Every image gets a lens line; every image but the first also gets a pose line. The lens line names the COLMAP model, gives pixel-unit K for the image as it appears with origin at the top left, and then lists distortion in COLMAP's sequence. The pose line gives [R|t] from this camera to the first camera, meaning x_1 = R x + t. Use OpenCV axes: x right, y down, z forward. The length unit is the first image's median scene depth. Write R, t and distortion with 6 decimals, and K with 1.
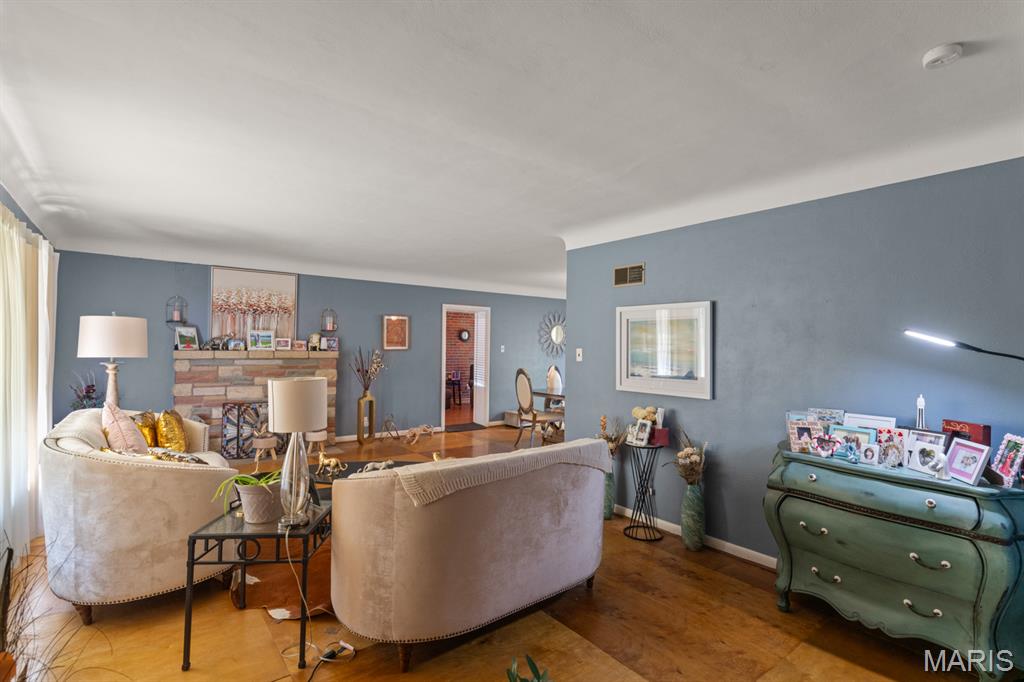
lens RADIAL K [[492.1, 0, 511.6], [0, 492.1, 342.7], [0, 0, 1]] dist [0.001552, 0.001336]
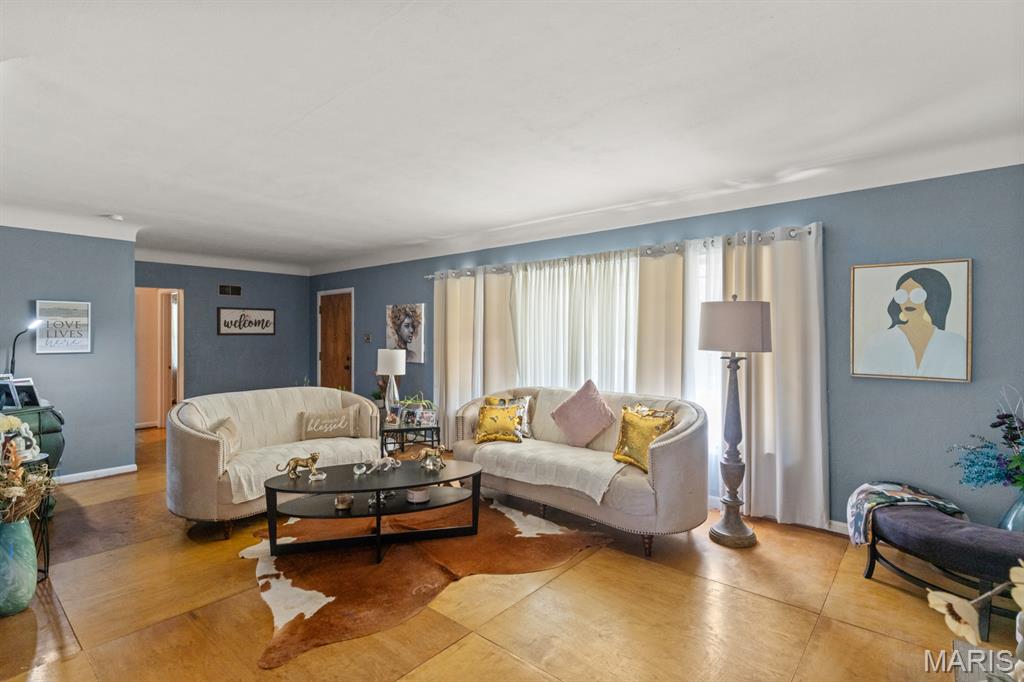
lens RADIAL K [[492.1, 0, 509.0], [0, 492.1, 337.4], [0, 0, 1]] dist [0.001552, 0.001336]
pose [[-0.978137, -0.012275, -0.207600, -0.182258], [-0.011588, 0.999923, -0.004523, 0.010081], [0.207640, -0.002019, -0.978203, 1.148115]]
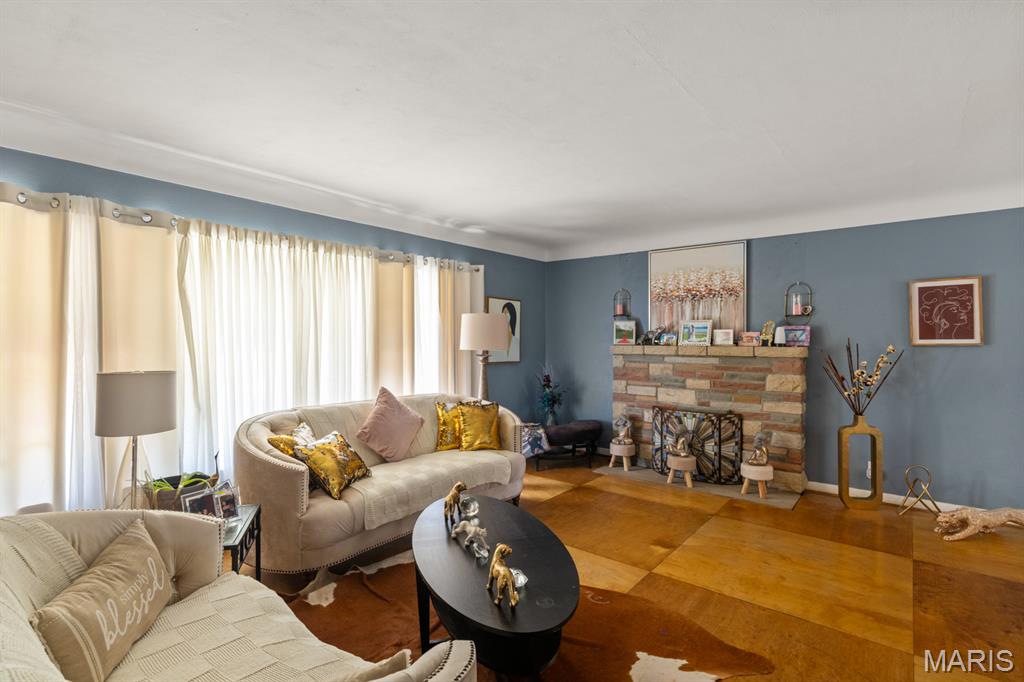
lens RADIAL K [[492.1, 0, 512.8], [0, 492.1, 340.8], [0, 0, 1]] dist [0.001552, 0.001336]
pose [[0.238743, -0.009598, -0.971035, 0.196831], [0.008409, 0.999934, -0.007816, 0.012025], [0.971046, -0.006299, 0.238808, 0.533618]]
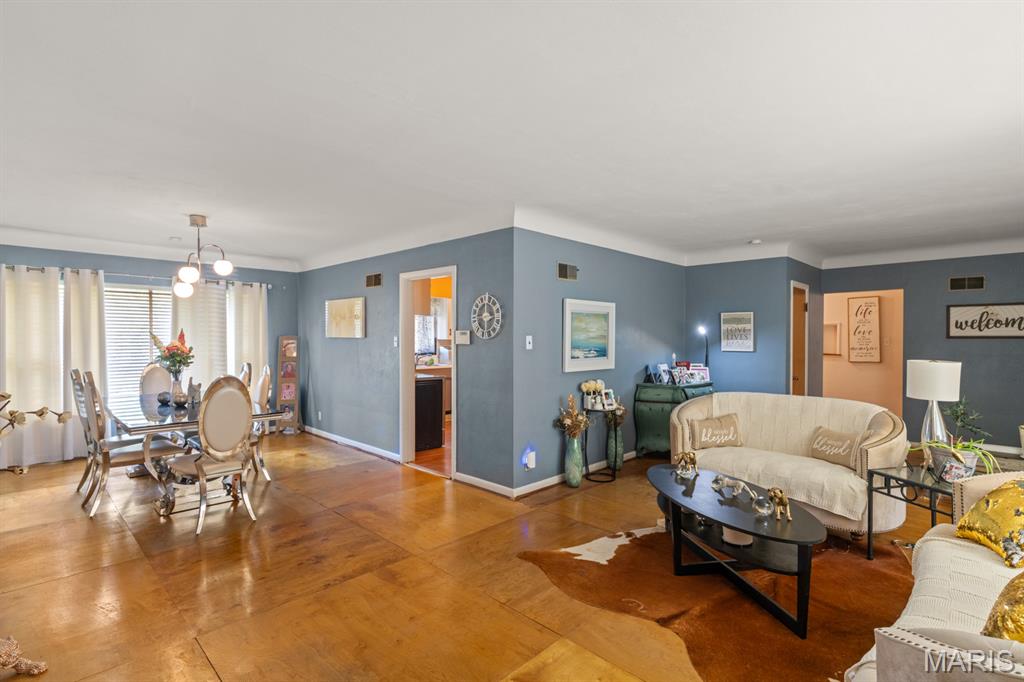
lens RADIAL K [[492.1, 0, 511.4], [0, 492.1, 338.6], [0, 0, 1]] dist [0.001552, 0.001336]
pose [[-0.139282, -0.017469, 0.990099, -0.596200], [-0.010969, 0.999810, 0.016097, 0.001634], [-0.990192, -0.008618, -0.139448, 0.867428]]
